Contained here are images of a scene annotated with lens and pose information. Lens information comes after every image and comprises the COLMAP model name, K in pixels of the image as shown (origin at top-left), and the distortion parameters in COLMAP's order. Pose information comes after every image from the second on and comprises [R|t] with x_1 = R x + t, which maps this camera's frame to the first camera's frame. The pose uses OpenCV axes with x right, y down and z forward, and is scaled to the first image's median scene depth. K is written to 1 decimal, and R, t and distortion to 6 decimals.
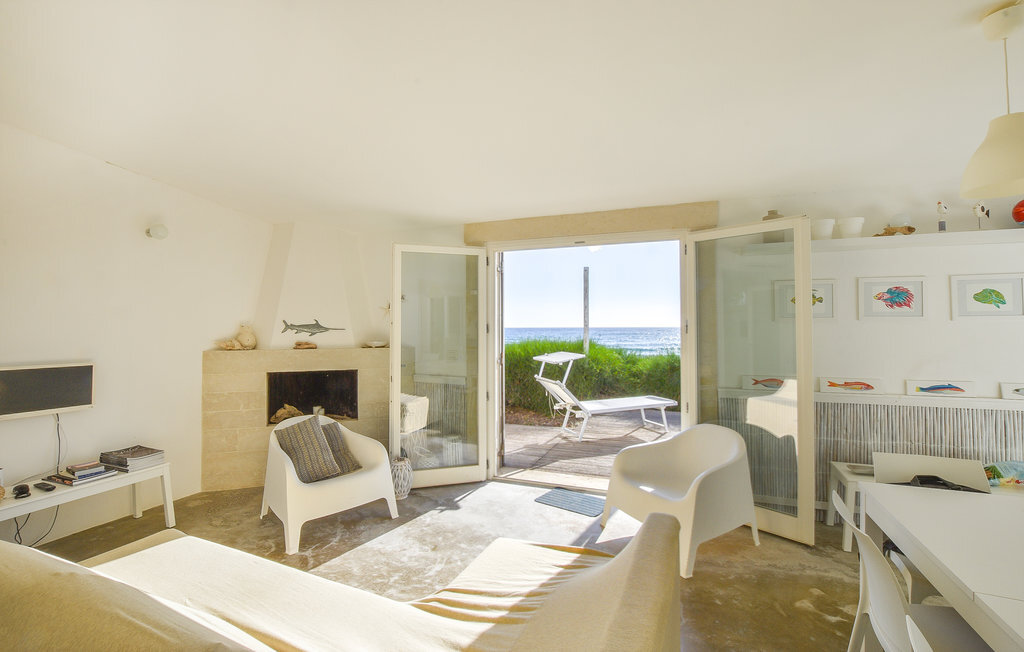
lens RADIAL K [[463.0, 0, 508.8], [0, 463.0, 300.1], [0, 0, 1]] dist [-0.017332, 0.000078]
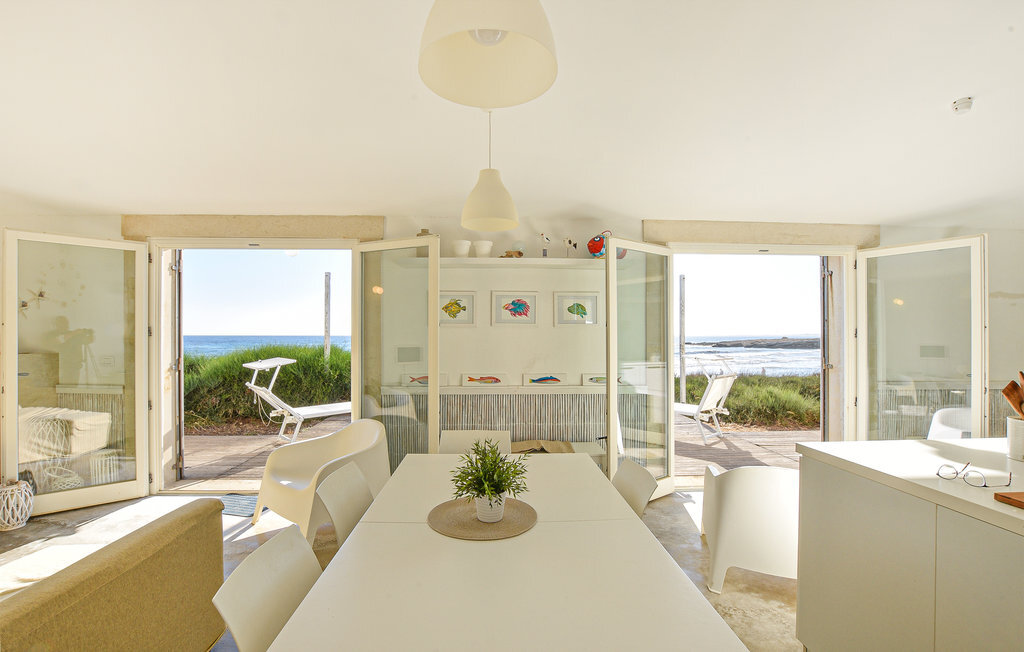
lens RADIAL K [[466.3, 0, 512.0], [0, 466.3, 326.0], [0, 0, 1]] dist [-0.016642, 0.000736]
pose [[0.916801, 0.011778, 0.399170, 0.244632], [-0.026785, 0.999128, 0.032038, 0.002000], [-0.398445, -0.040064, 0.916317, -0.119070]]
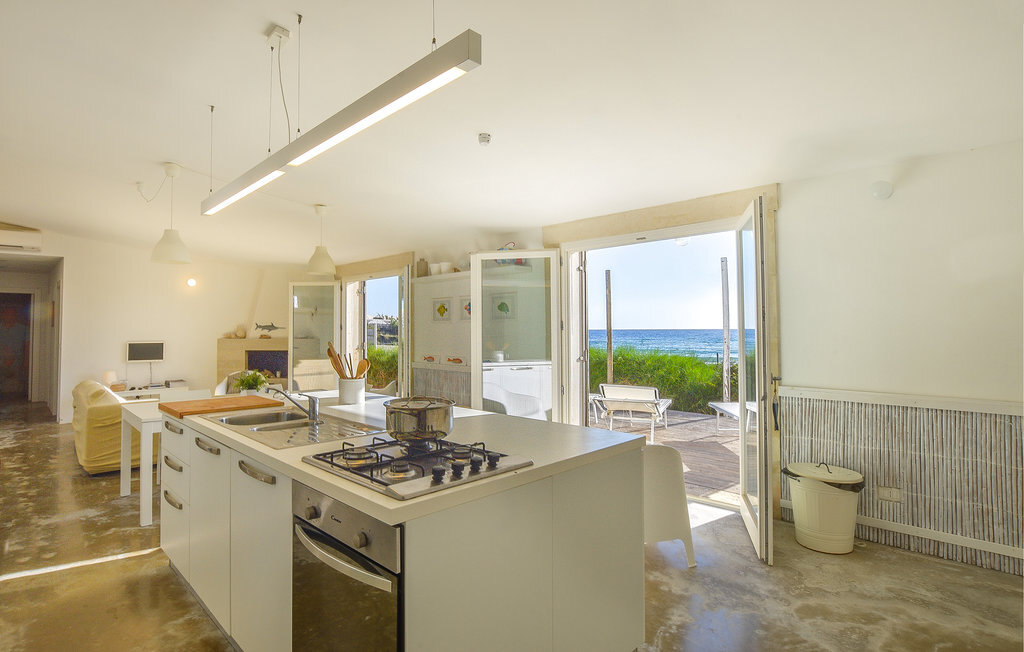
lens RADIAL K [[558.4, 0, 512.0], [0, 558.4, 326.0], [0, 0, 1]] dist [-0.000623, -0.000038]
pose [[0.899726, -0.002802, -0.436446, 1.459815], [0.026106, 0.998534, 0.047408, -0.025930], [0.435674, -0.054048, 0.898480, -0.595358]]
